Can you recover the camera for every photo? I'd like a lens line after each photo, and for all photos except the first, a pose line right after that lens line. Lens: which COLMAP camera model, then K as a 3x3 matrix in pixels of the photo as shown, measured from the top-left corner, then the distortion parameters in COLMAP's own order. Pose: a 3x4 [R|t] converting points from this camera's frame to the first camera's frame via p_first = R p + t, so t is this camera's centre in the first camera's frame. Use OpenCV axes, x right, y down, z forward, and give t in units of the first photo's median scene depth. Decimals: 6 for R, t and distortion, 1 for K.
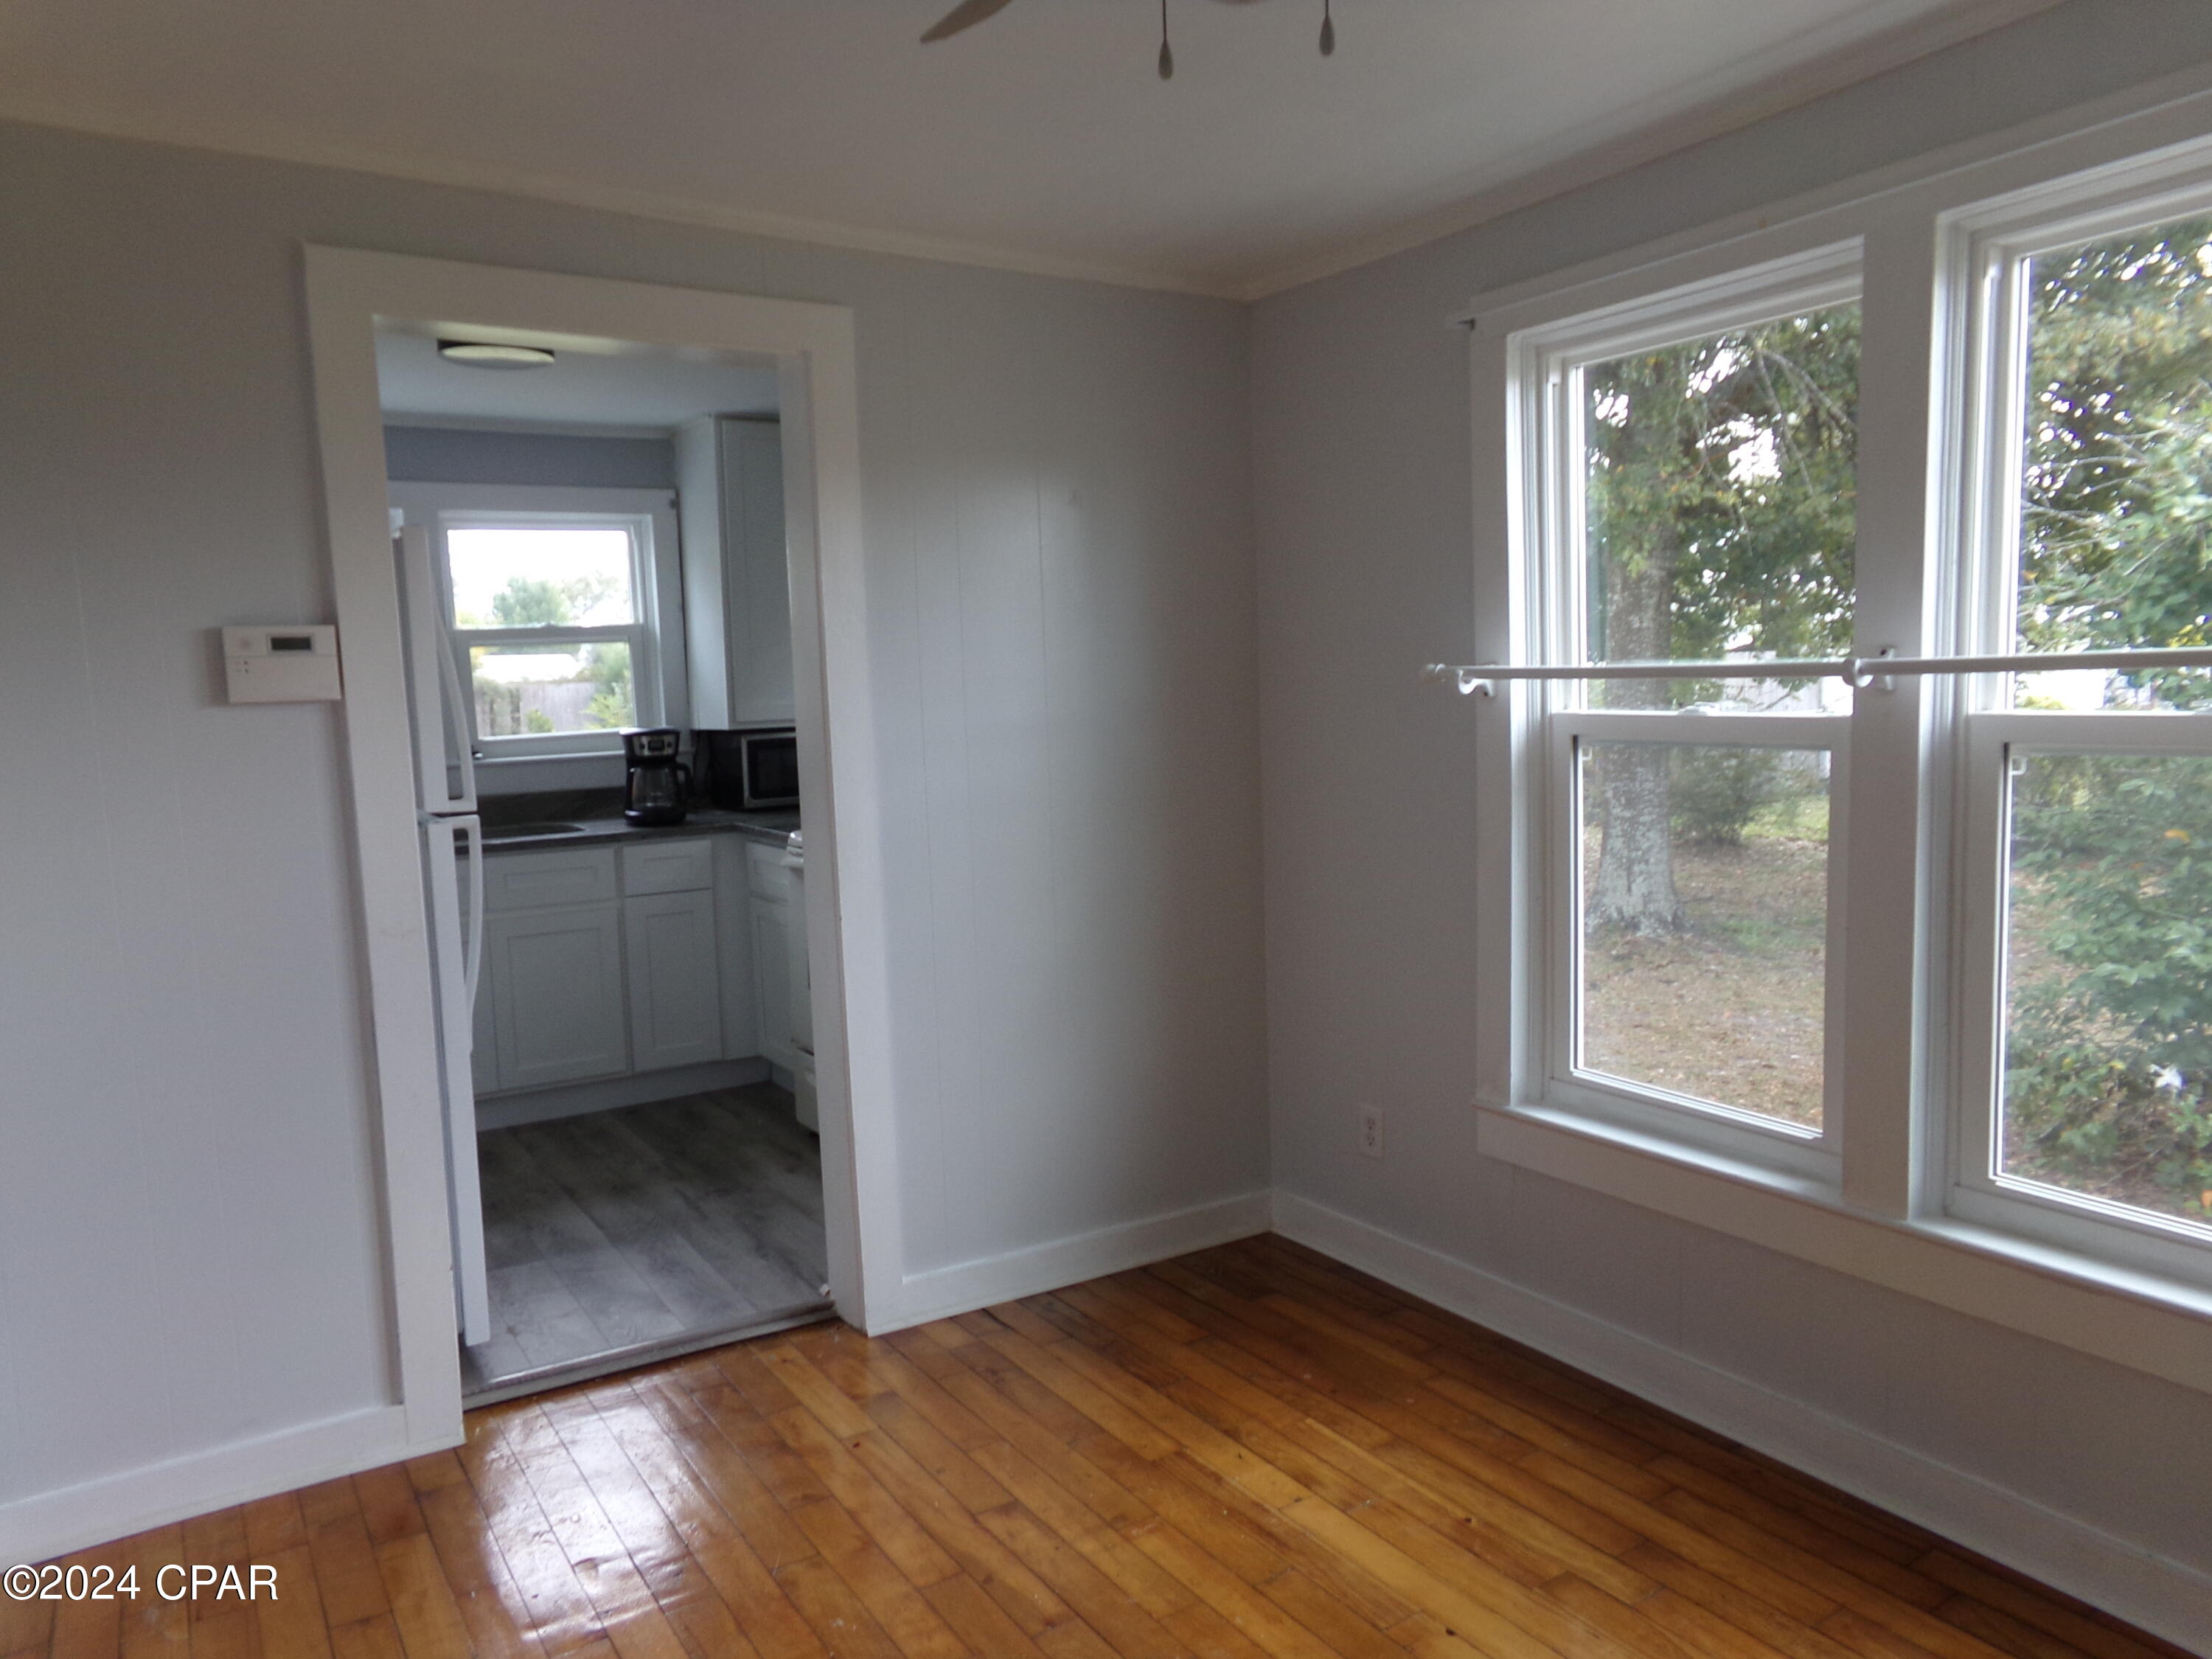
lens RADIAL K [[1501.3, 0, 1095.5], [0, 1501.3, 832.9], [0, 0, 1]] dist [-0.007794, 0.004082]
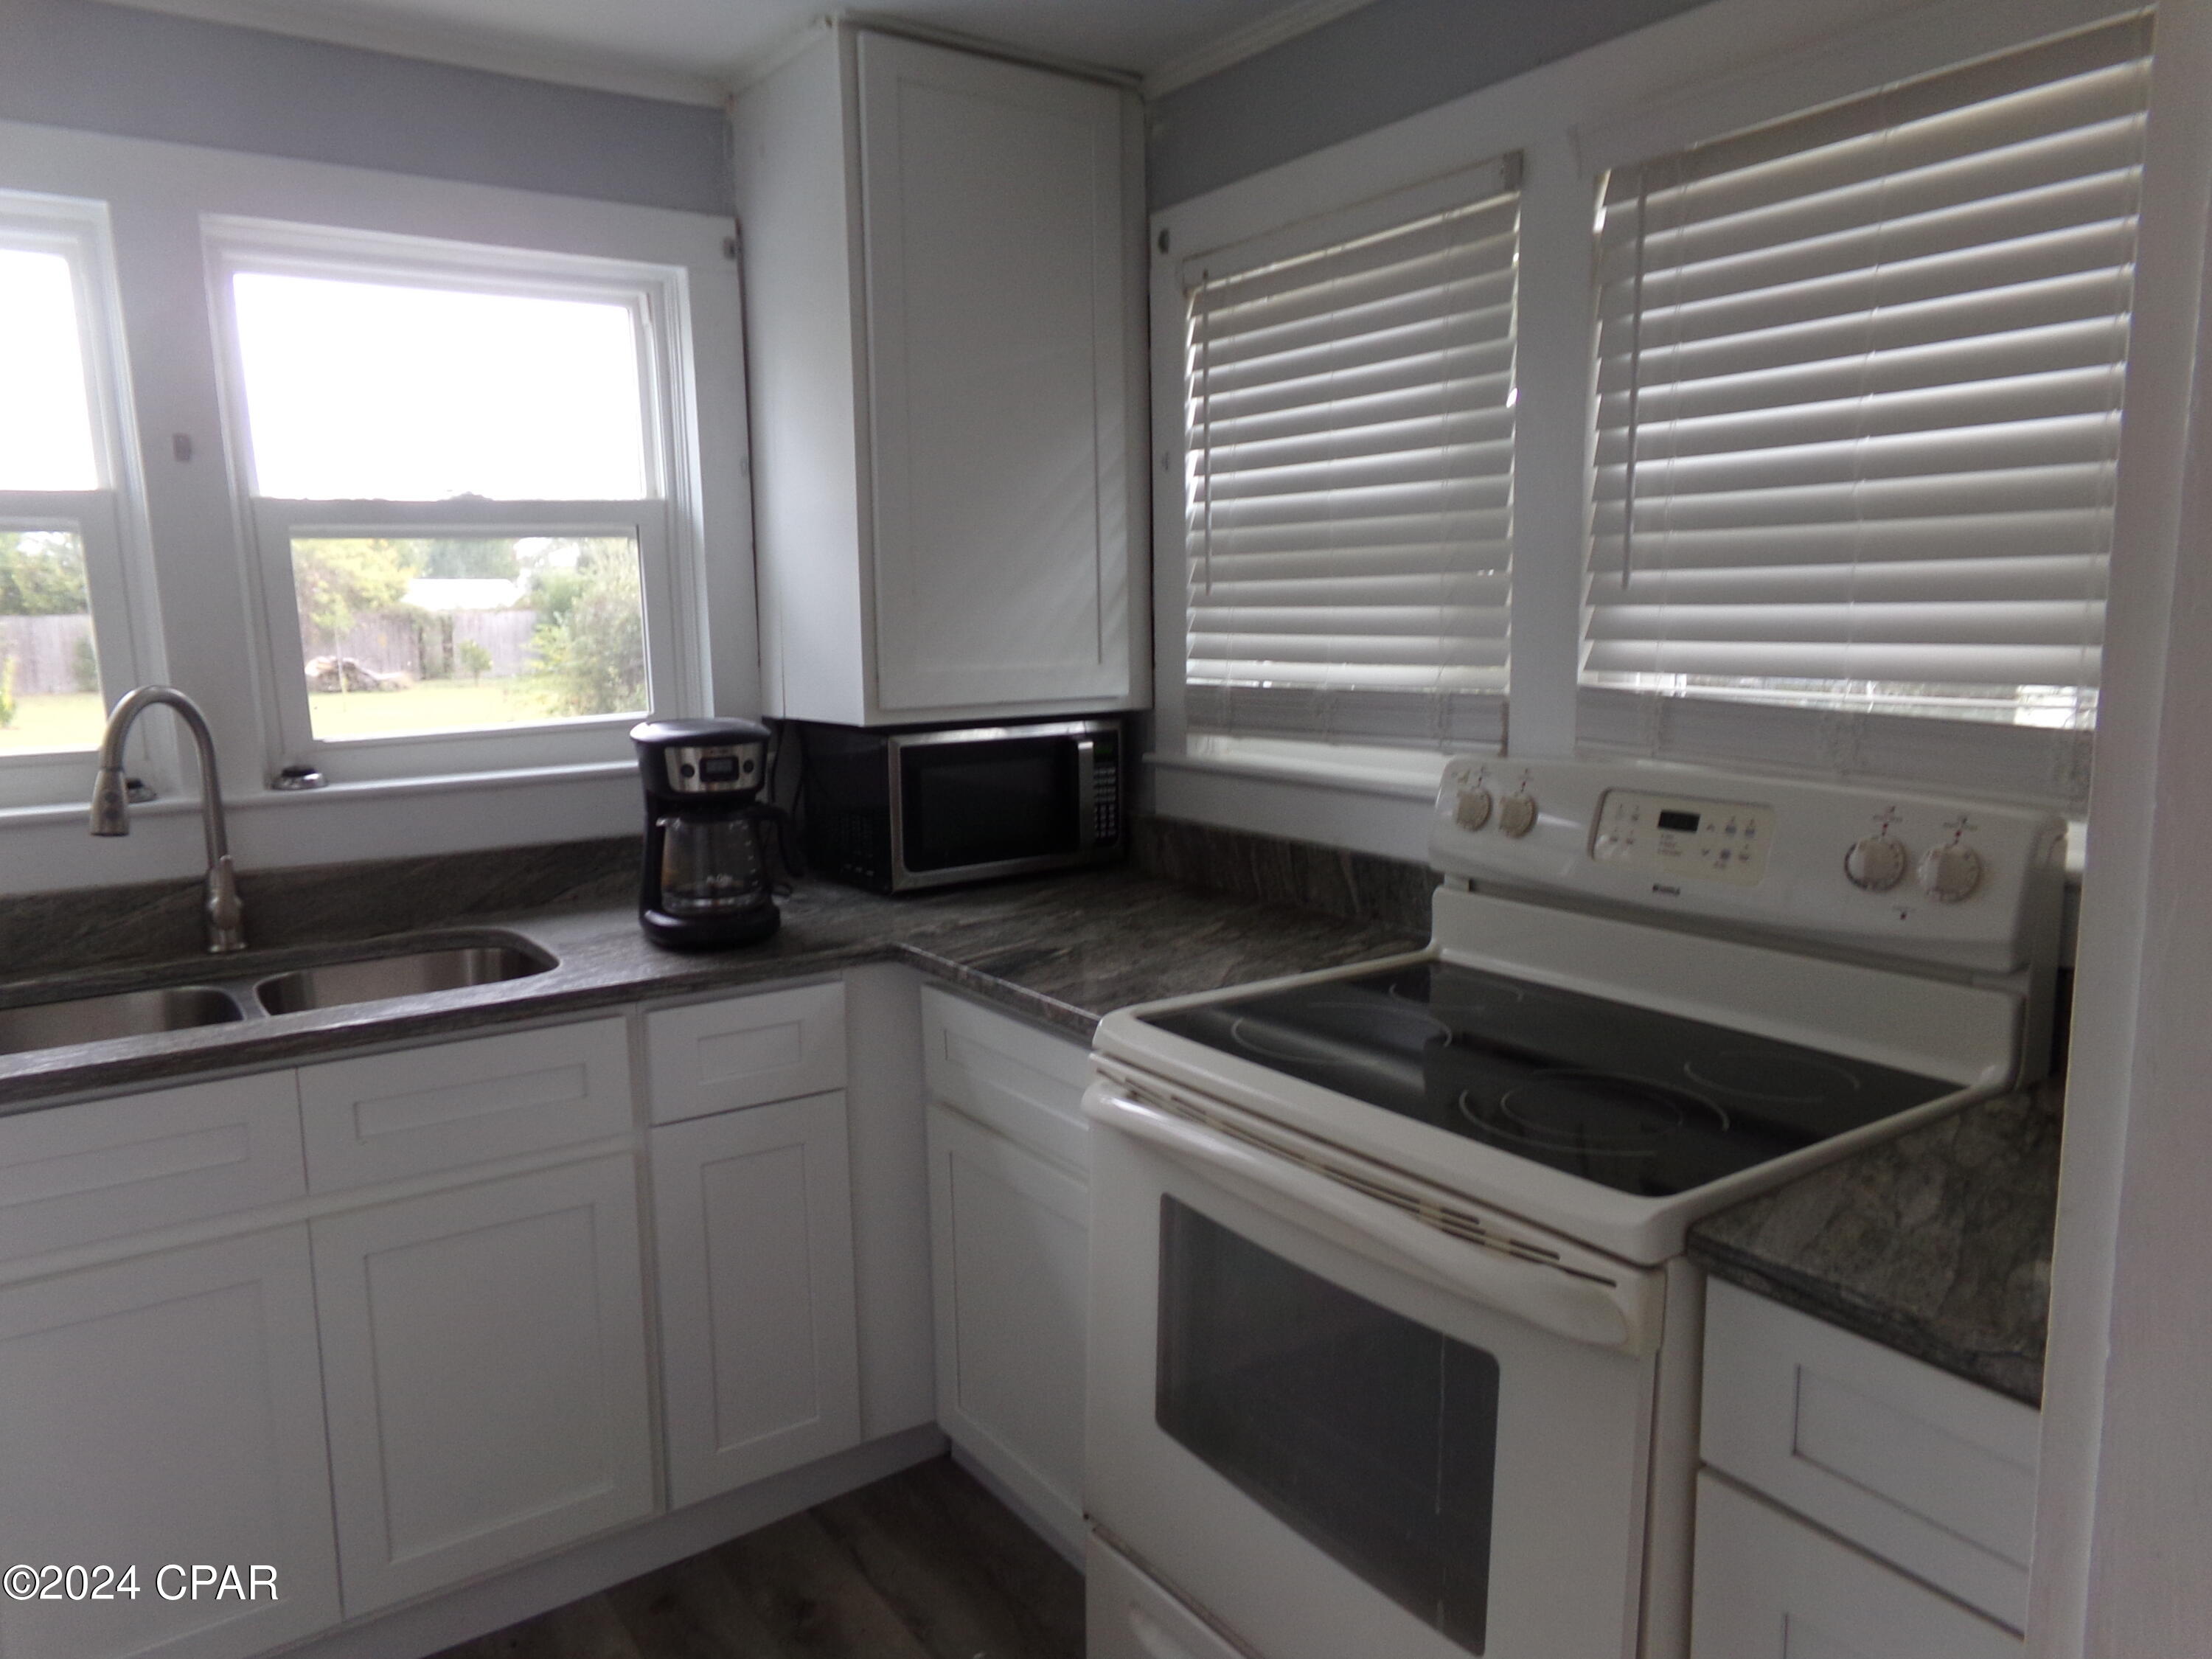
lens RADIAL K [[1501.3, 0, 1112.5], [0, 1501.3, 837.3], [0, 0, 1]] dist [-0.007794, 0.004082]
pose [[0.998936, 0.006527, 0.045655, -0.185317], [-0.008602, 0.998931, 0.045408, -0.055473], [-0.045309, -0.045752, 0.997925, 0.521296]]
